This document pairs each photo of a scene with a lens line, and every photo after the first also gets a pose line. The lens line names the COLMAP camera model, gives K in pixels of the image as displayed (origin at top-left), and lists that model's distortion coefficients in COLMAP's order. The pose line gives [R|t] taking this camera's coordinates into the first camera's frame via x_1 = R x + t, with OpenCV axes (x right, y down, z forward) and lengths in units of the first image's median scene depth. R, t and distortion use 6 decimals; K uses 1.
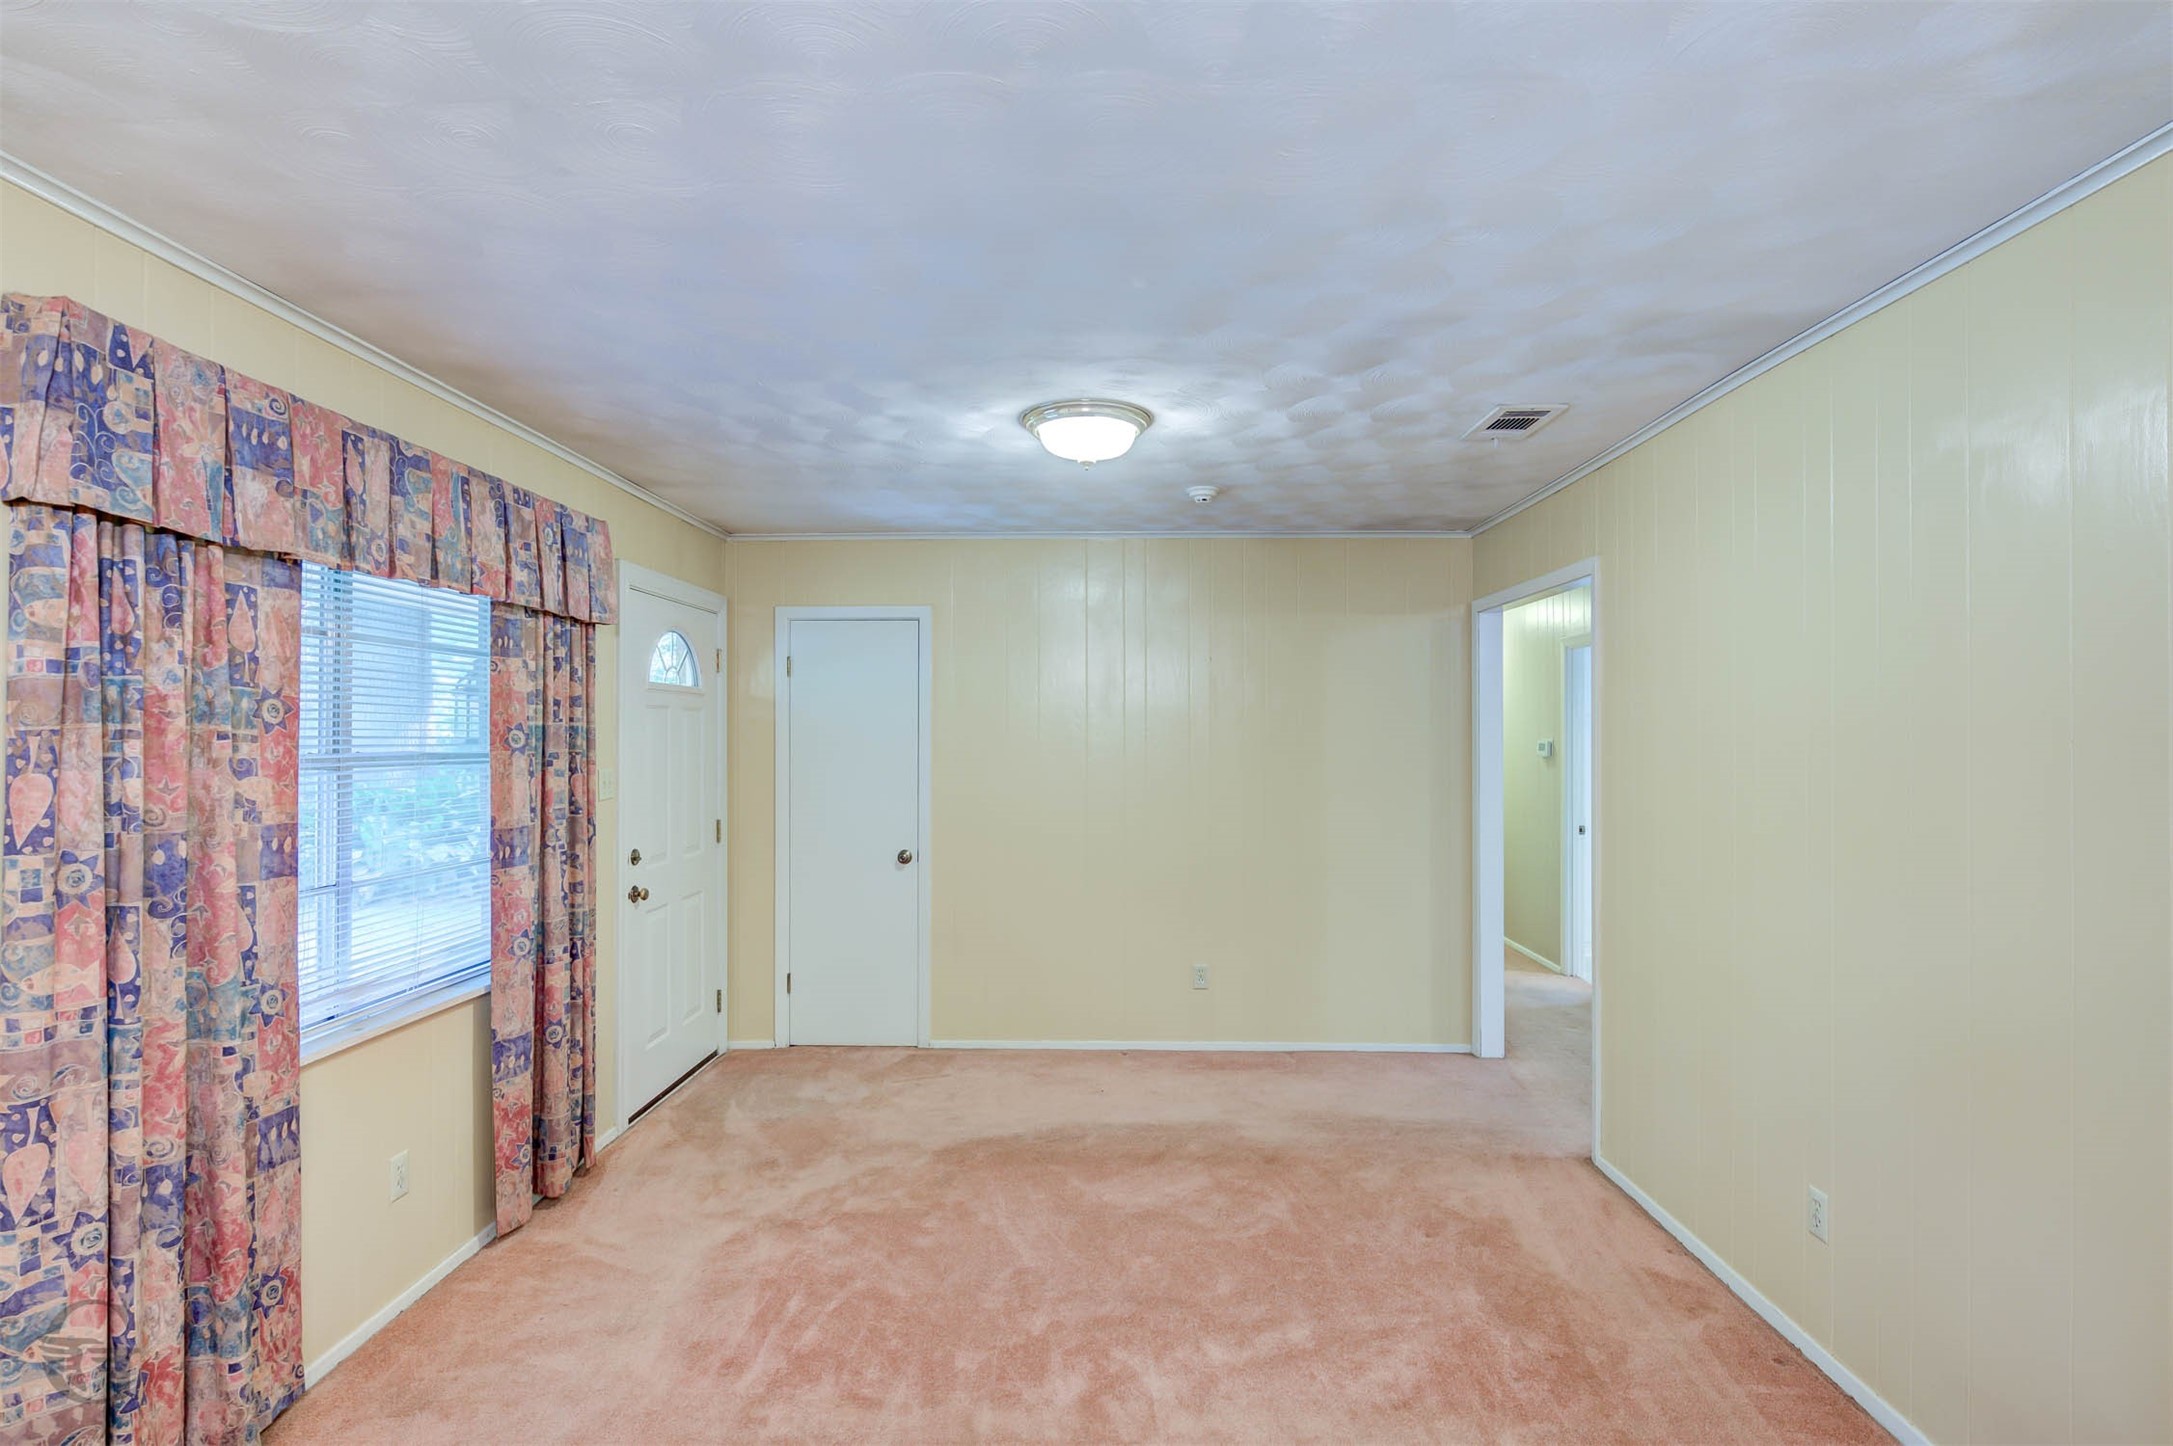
lens RADIAL K [[1050.6, 0, 1093.7], [0, 1050.6, 731.4], [0, 0, 1]] dist [0.003402, -0.002214]
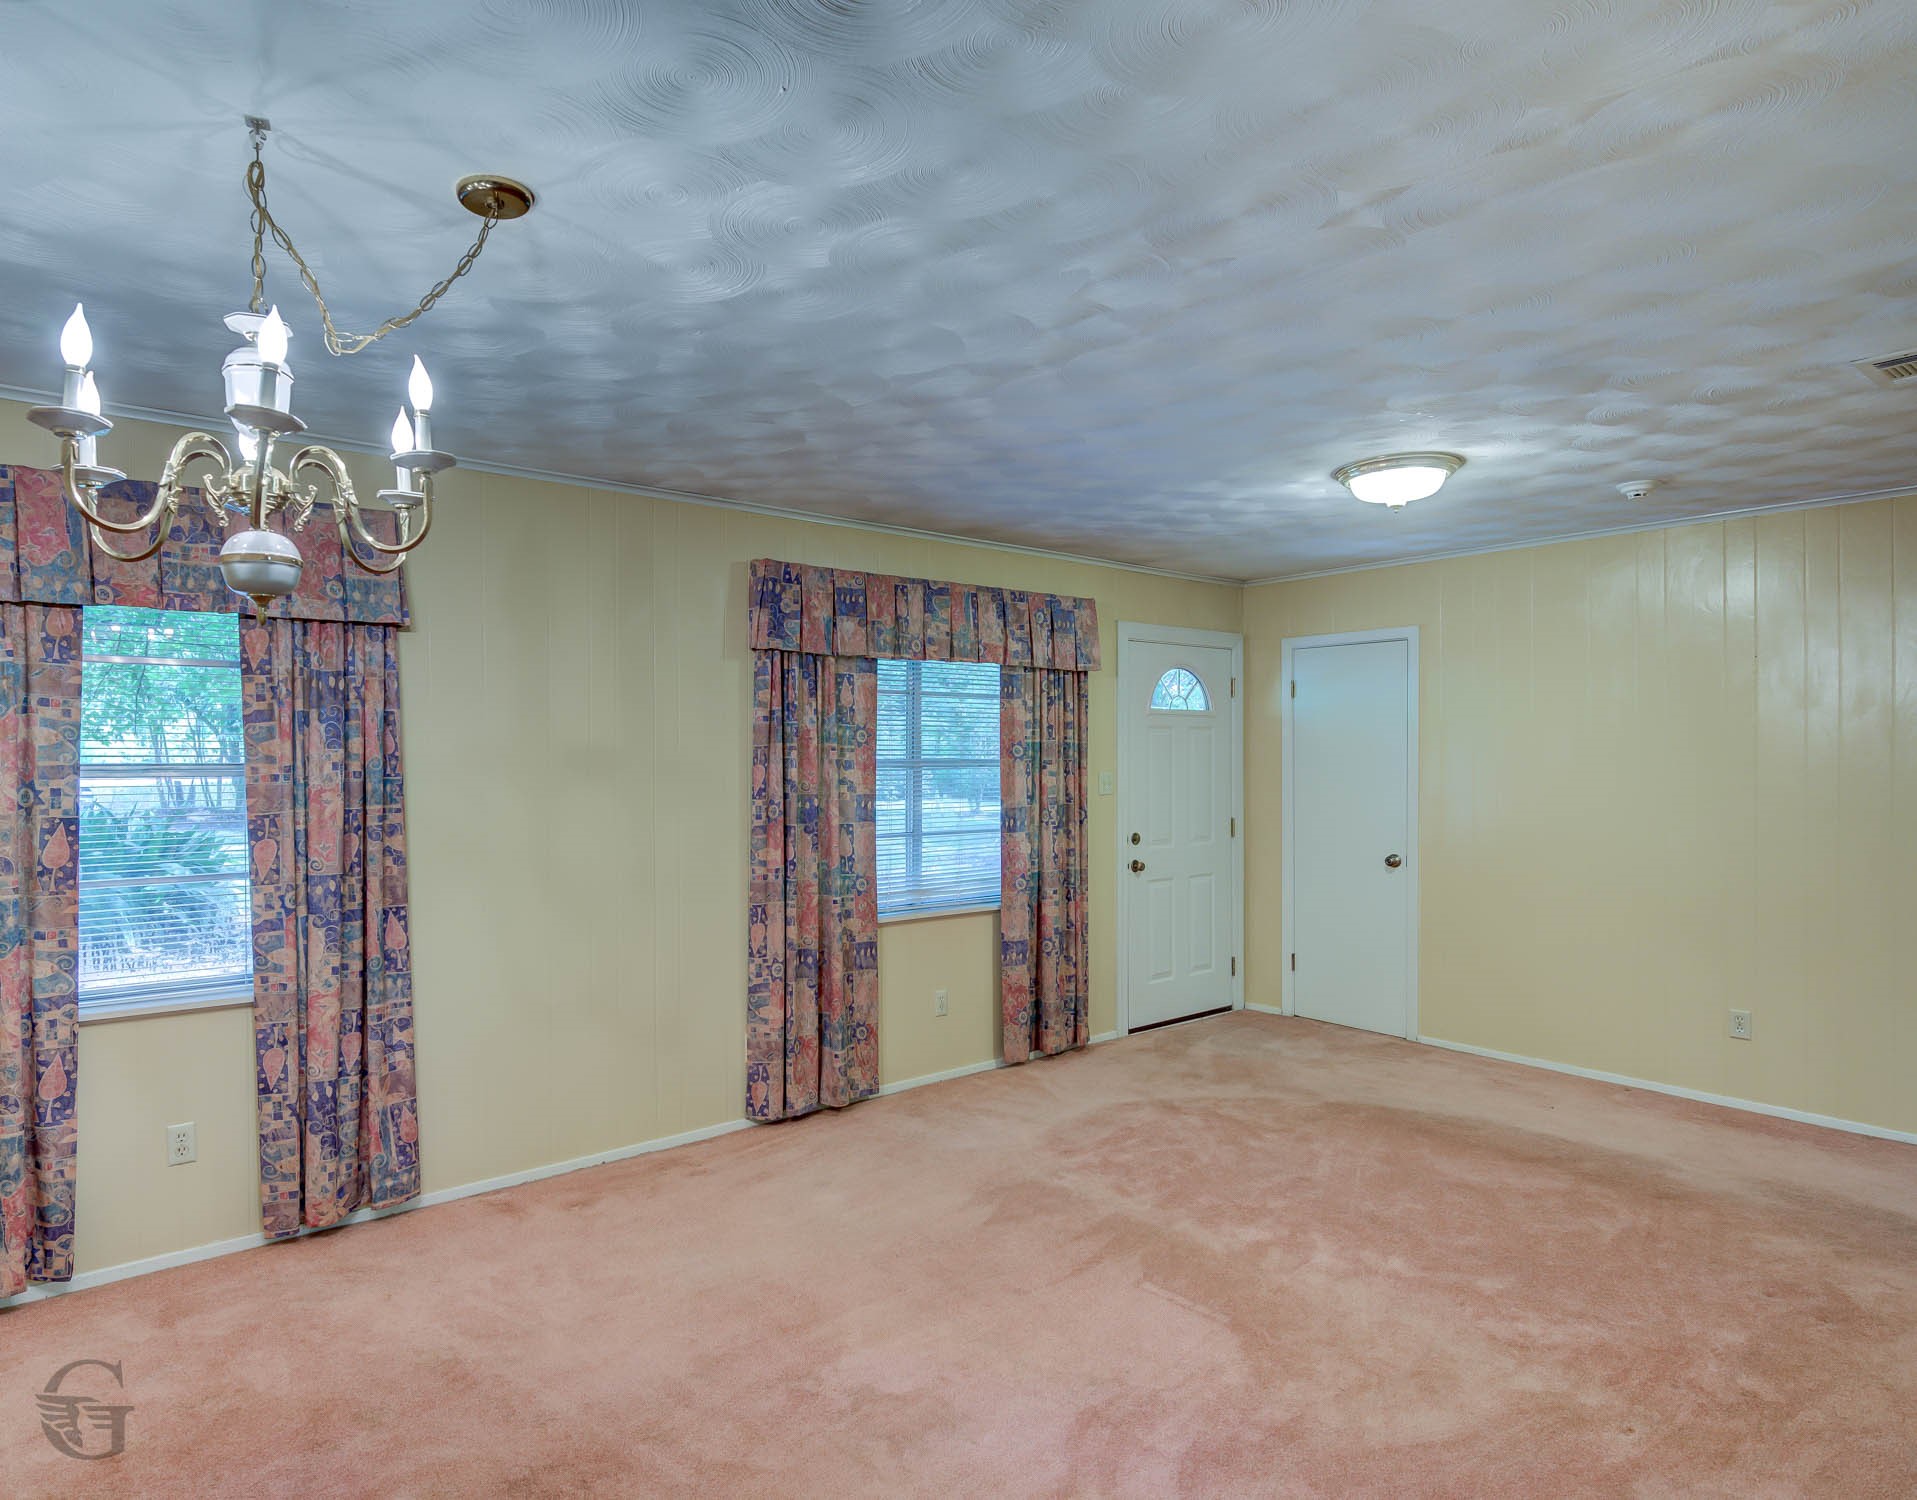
lens RADIAL K [[1194.5, 0, 955.7], [0, 1194.5, 752.1], [0, 0, 1]] dist [0.008563, -0.002896]
pose [[0.656633, -0.003457, -0.754202, 0.774666], [0.005728, 0.999984, 0.000403, 0.007963], [0.754188, -0.004585, 0.656642, -0.250332]]
